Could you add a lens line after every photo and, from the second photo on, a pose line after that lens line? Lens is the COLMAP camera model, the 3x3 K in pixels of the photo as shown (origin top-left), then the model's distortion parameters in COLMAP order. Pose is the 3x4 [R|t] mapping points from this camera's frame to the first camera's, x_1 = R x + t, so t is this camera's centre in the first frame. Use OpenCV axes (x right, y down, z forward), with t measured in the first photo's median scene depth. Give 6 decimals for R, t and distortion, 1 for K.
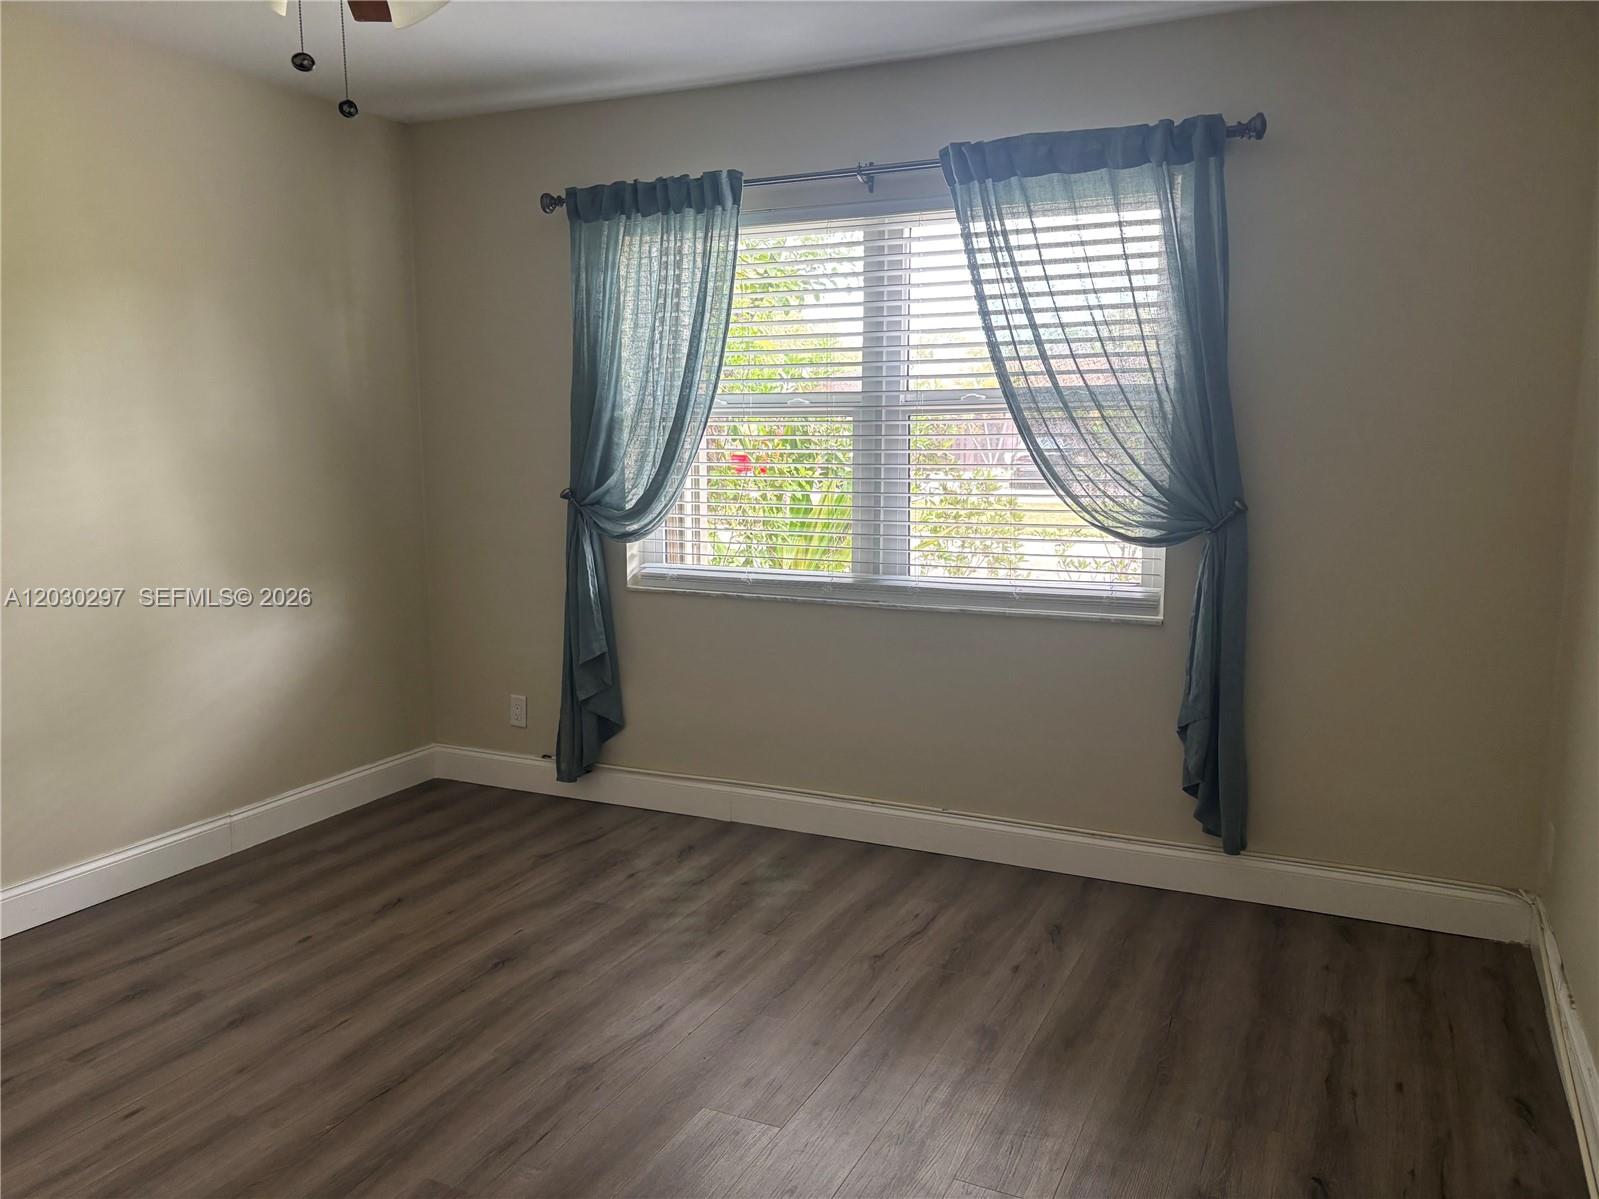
lens RADIAL K [[1211.3, 0, 795.8], [0, 1211.3, 606.0], [0, 0, 1]] dist [0.049434, -0.050822]
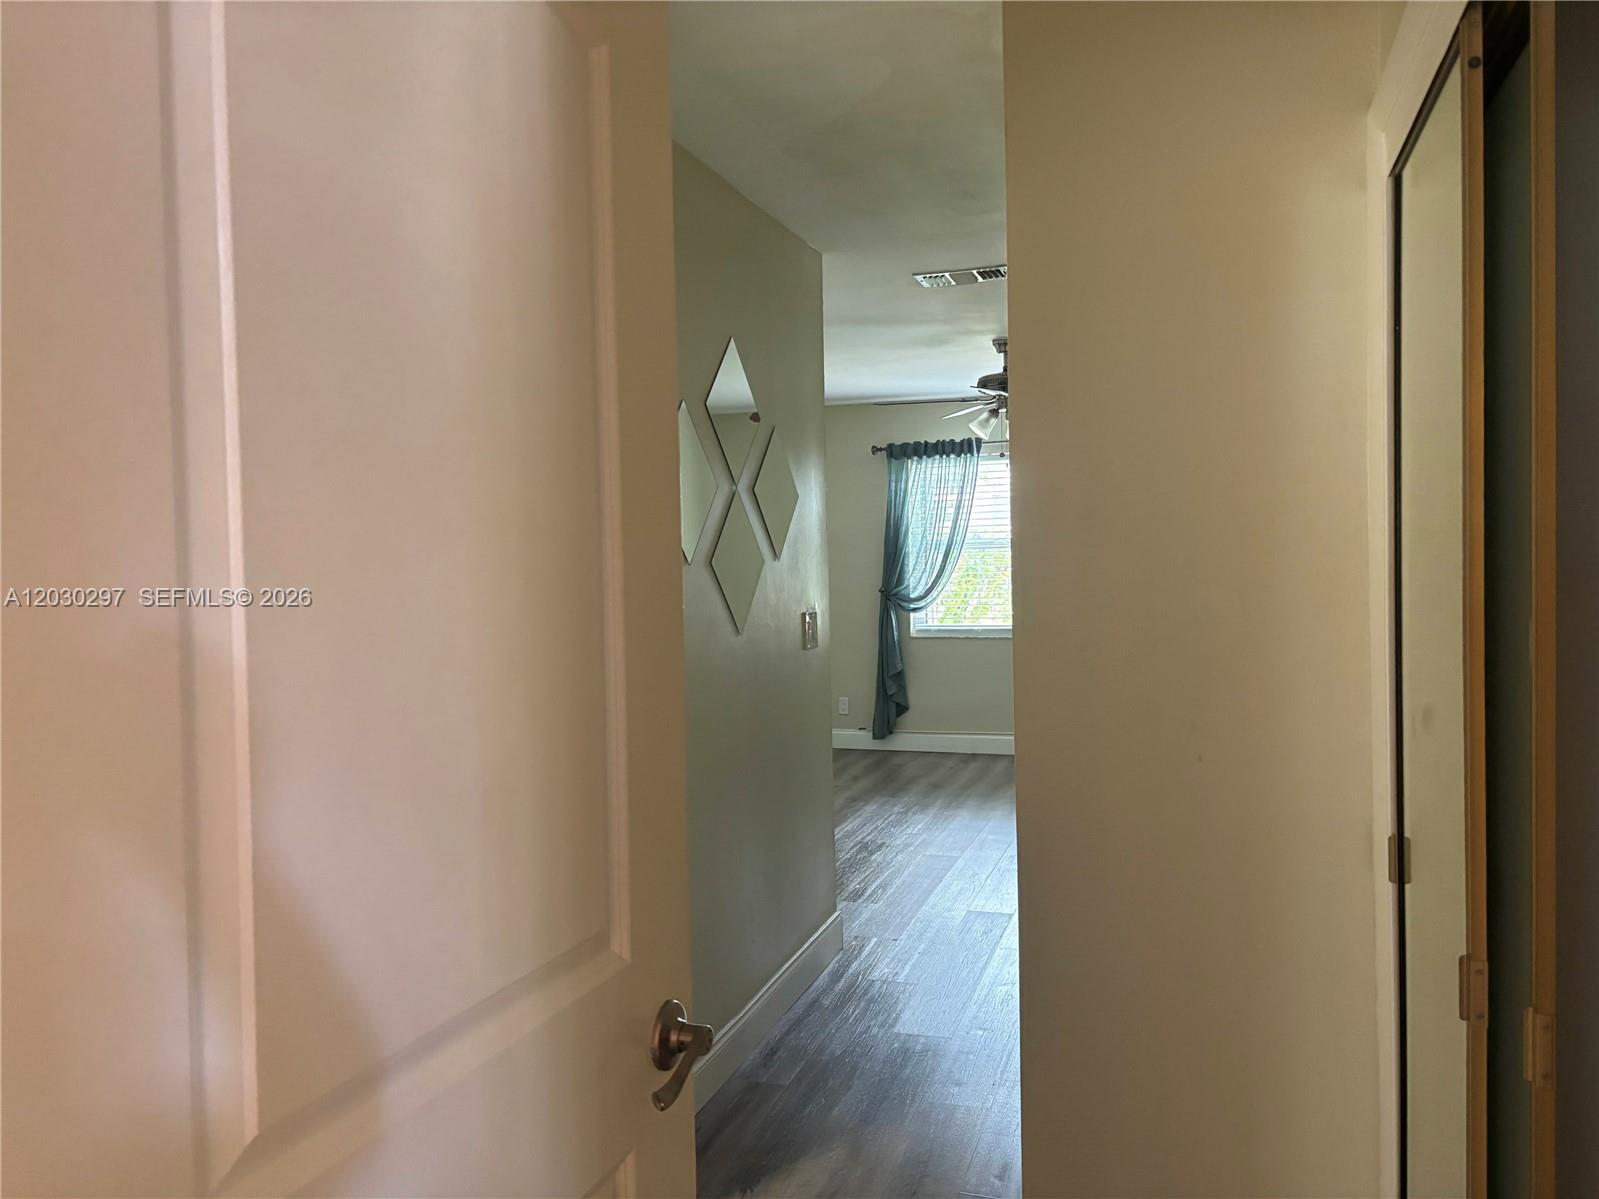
lens RADIAL K [[1211.3, 0, 791.2], [0, 1211.3, 605.6], [0, 0, 1]] dist [0.049434, -0.050822]
pose [[0.992035, -0.020591, 0.124265, -0.642666], [0.036172, 0.991565, -0.124464, 0.193066], [-0.120654, 0.127967, 0.984412, -1.034193]]
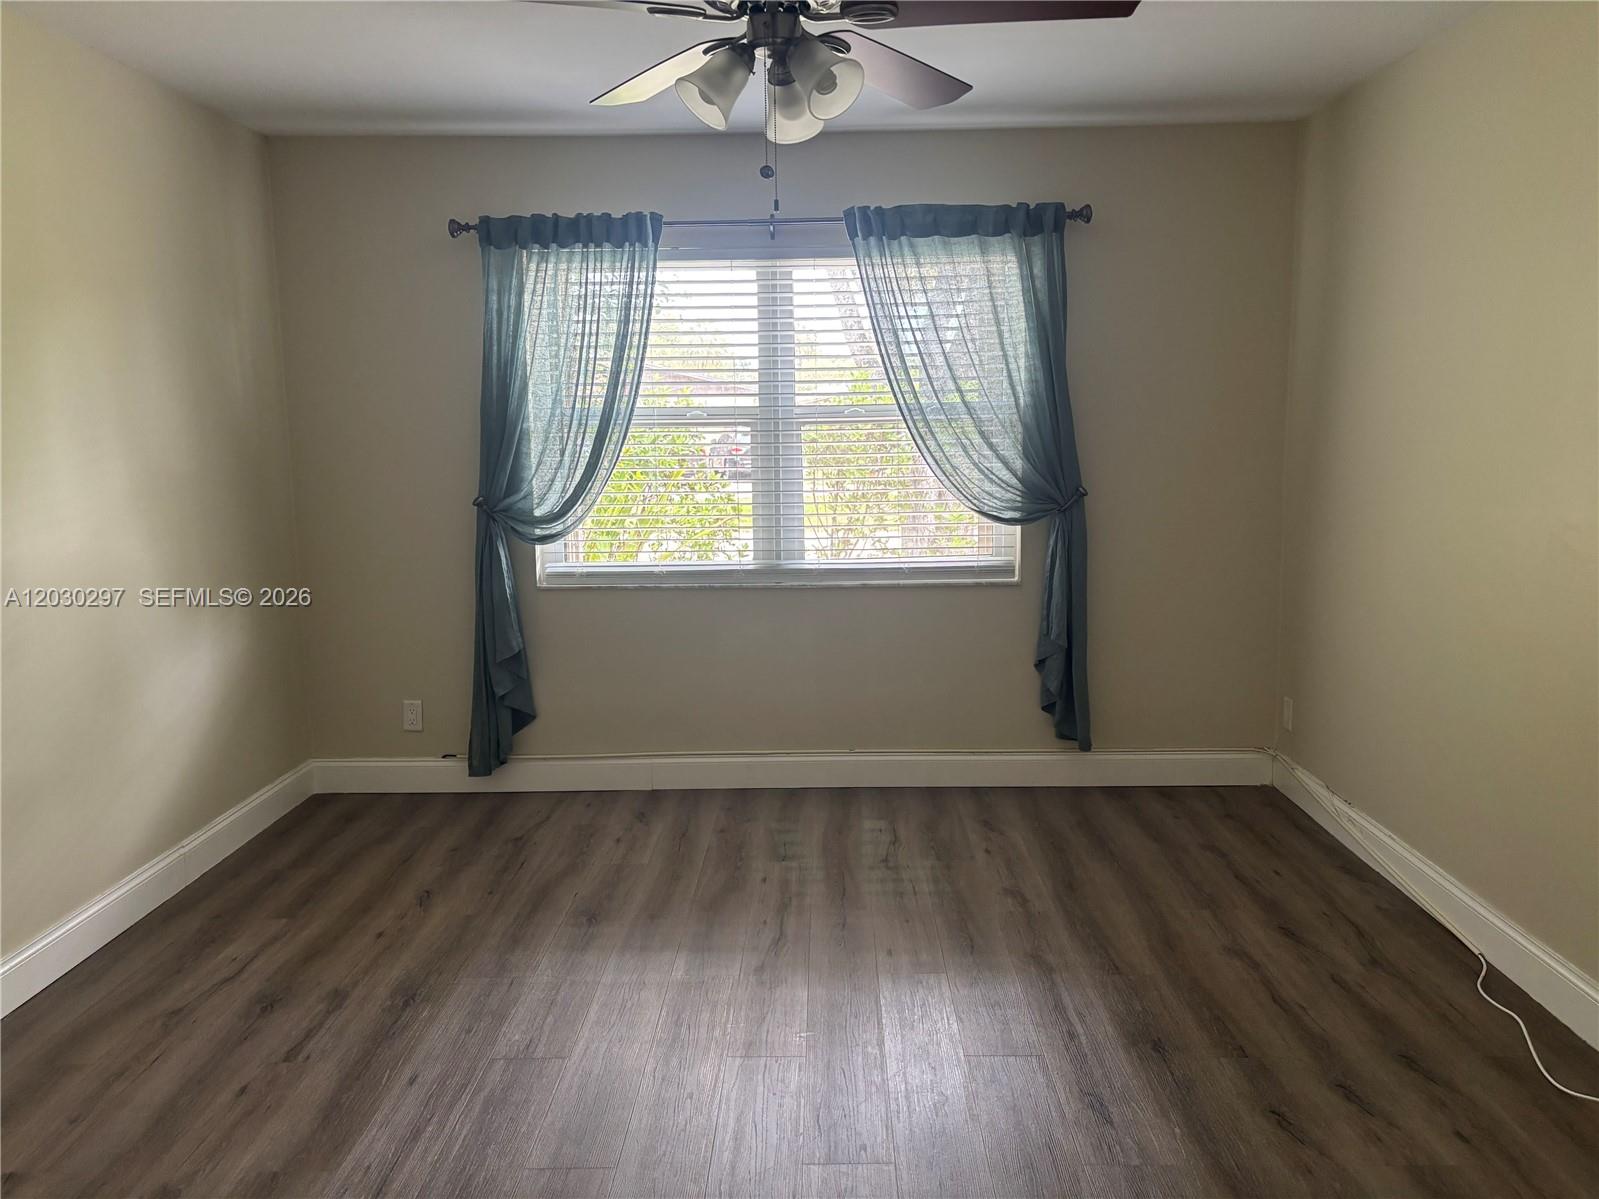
lens RADIAL K [[1211.3, 0, 795.3], [0, 1211.3, 599.5], [0, 0, 1]] dist [0.049434, -0.050822]
pose [[0.911611, -0.067977, 0.405394, -0.408745], [0.071300, 0.997431, 0.006918, 0.005029], [-0.404823, 0.022598, 0.914116, -0.084782]]
